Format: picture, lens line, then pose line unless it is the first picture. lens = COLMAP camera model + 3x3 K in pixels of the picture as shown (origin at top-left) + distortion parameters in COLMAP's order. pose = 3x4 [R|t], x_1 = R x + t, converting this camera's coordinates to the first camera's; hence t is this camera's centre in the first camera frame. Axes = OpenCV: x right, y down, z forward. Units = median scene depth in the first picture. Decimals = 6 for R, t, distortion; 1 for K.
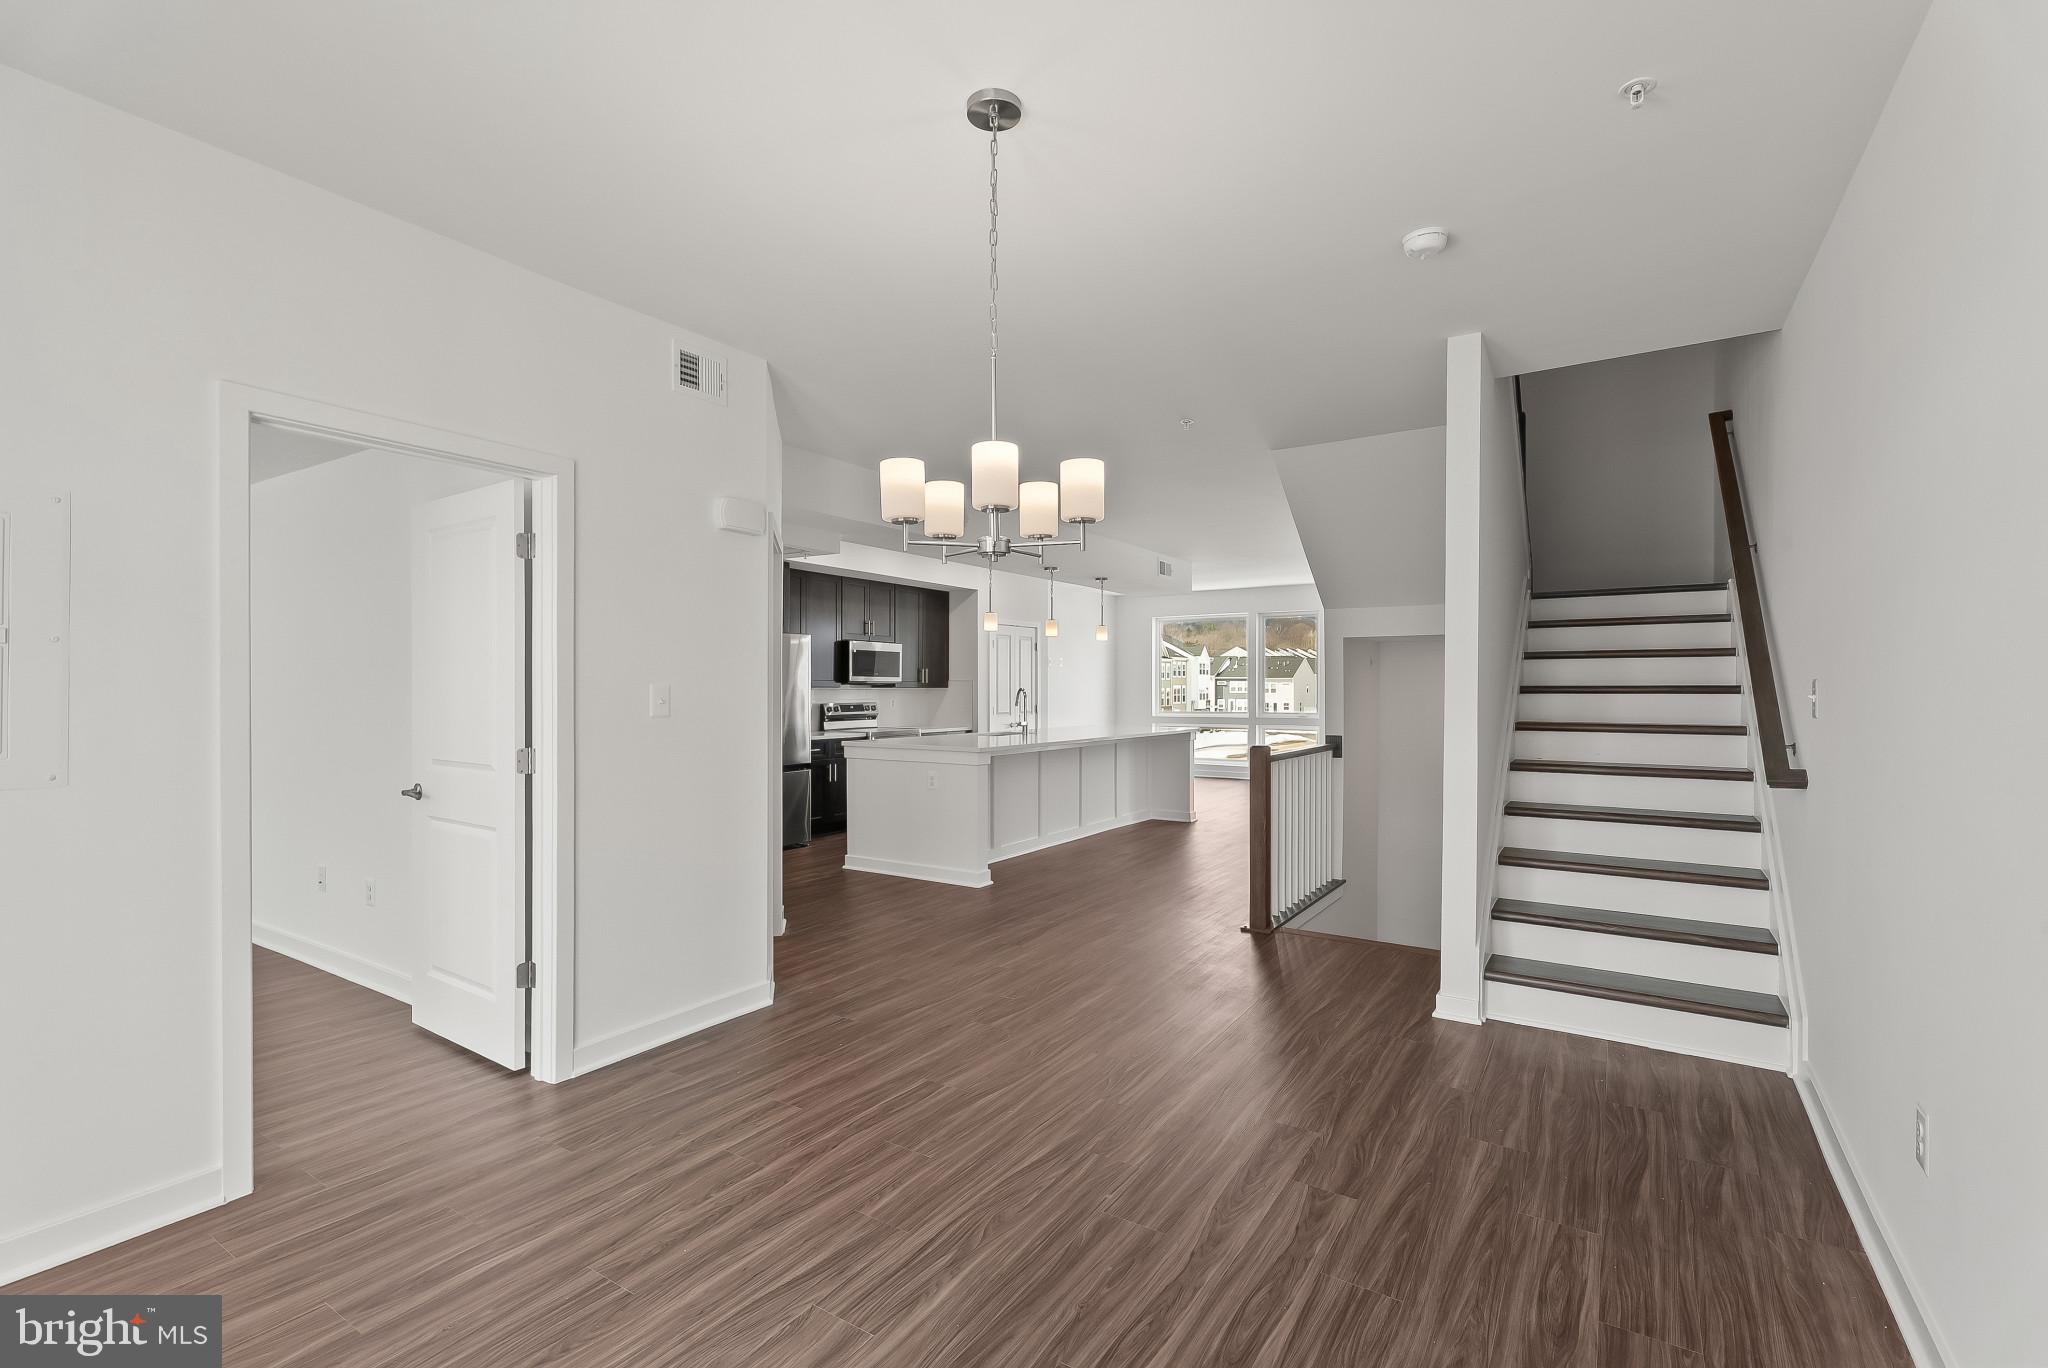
lens RADIAL K [[856.3, 0, 1024.0], [0, 856.3, 684.0], [0, 0, 1]] dist [-0.000079, -0.000078]
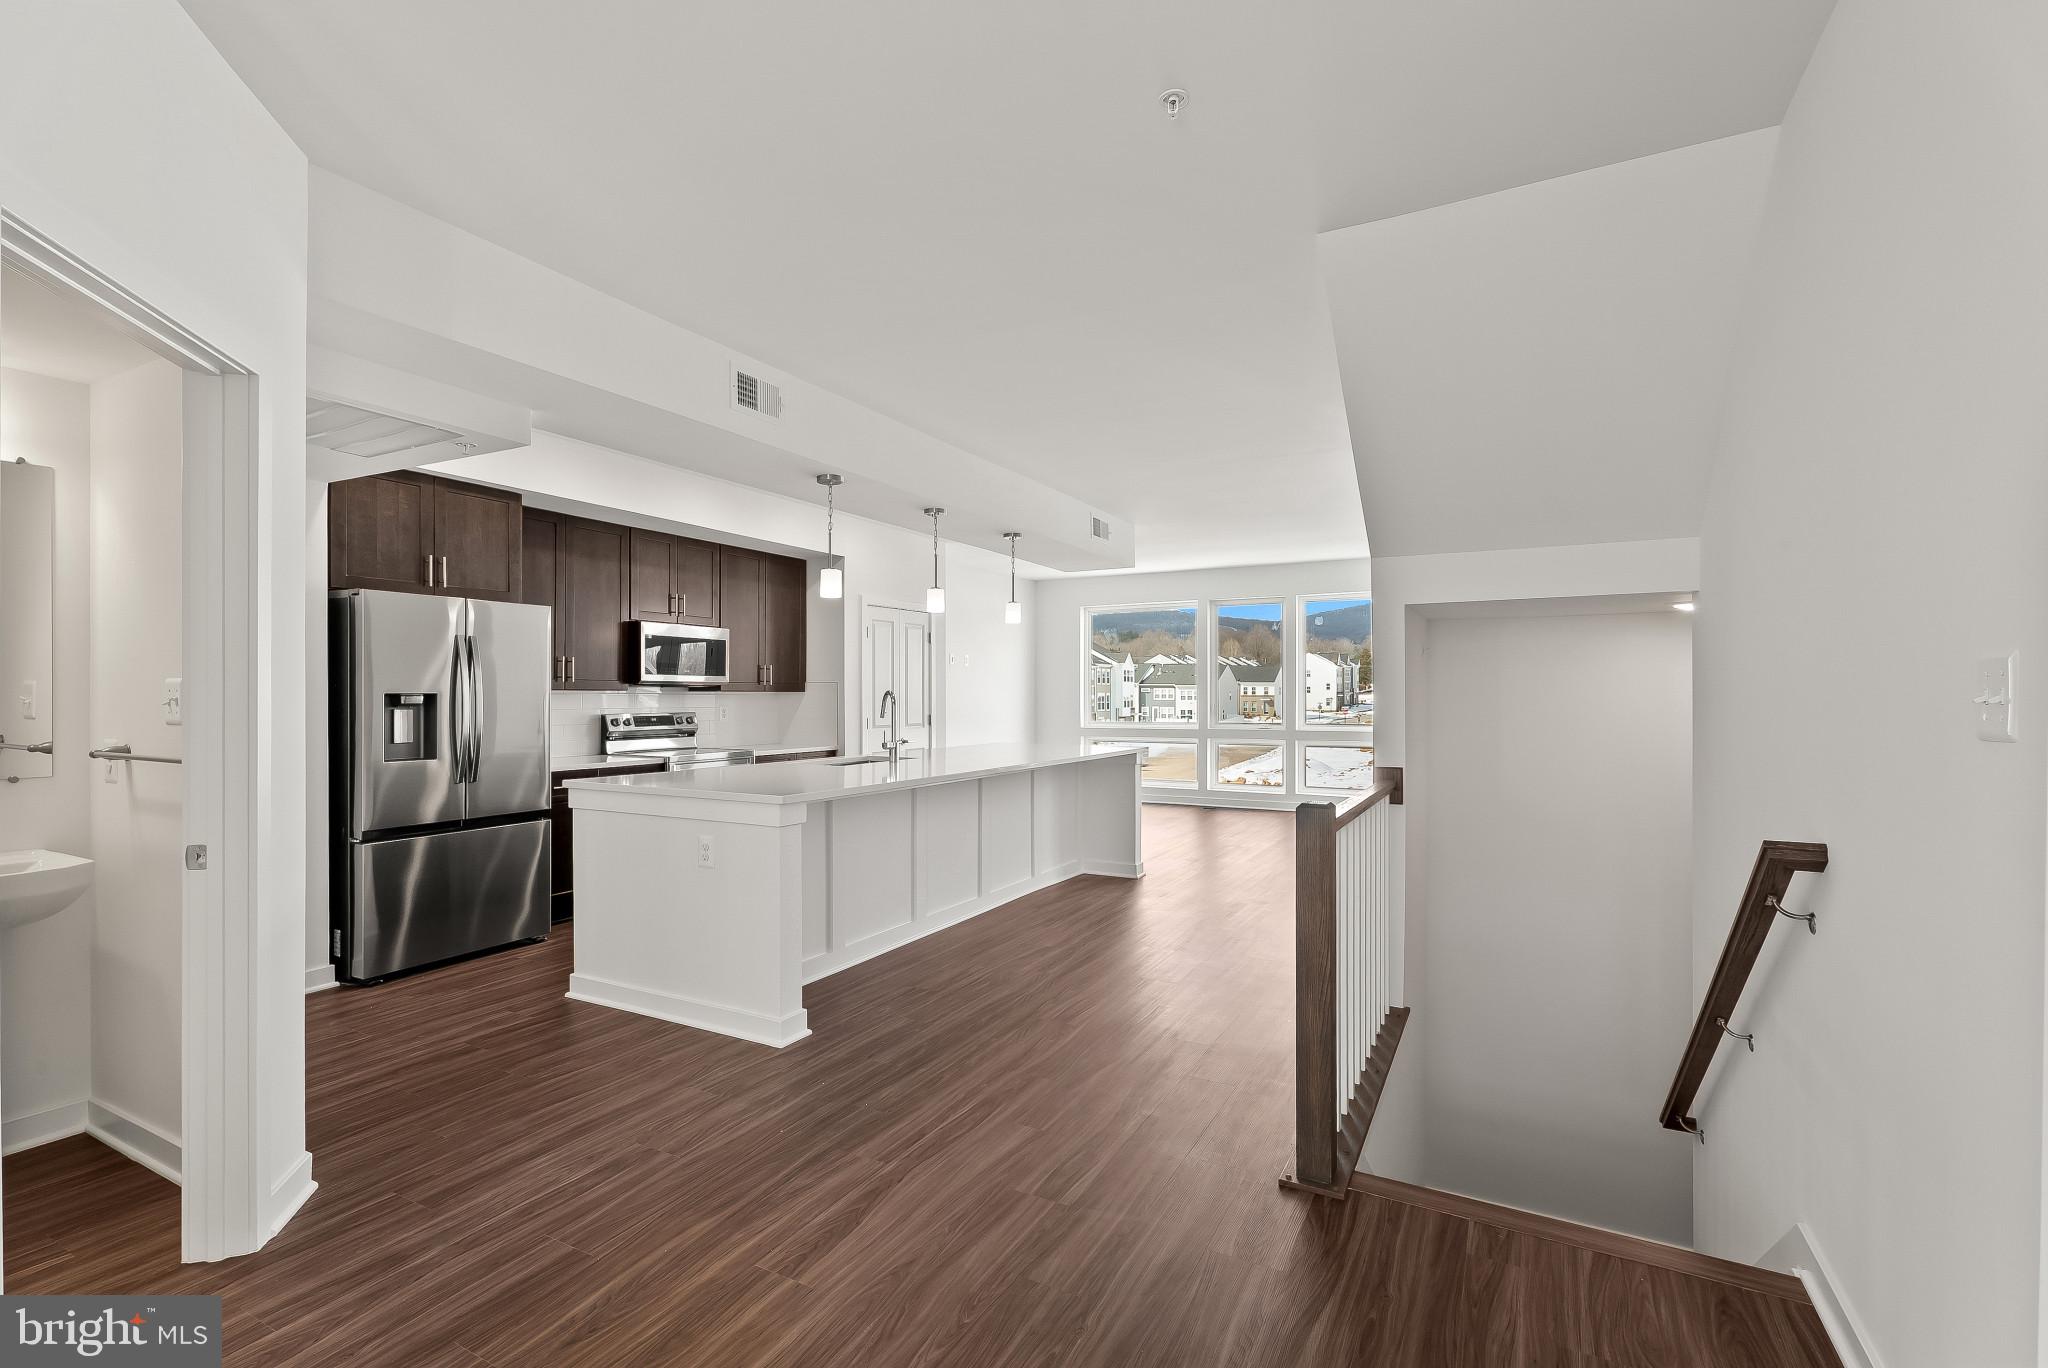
lens RADIAL K [[880.1, 0, 1051.8], [0, 880.1, 690.0], [0, 0, 1]] dist [0.000373, -0.000024]
pose [[0.992689, 0.000941, 0.120700, 0.033289], [-0.000782, 0.999999, -0.001362, 0.004121], [-0.120701, 0.001257, 0.992688, 0.263691]]
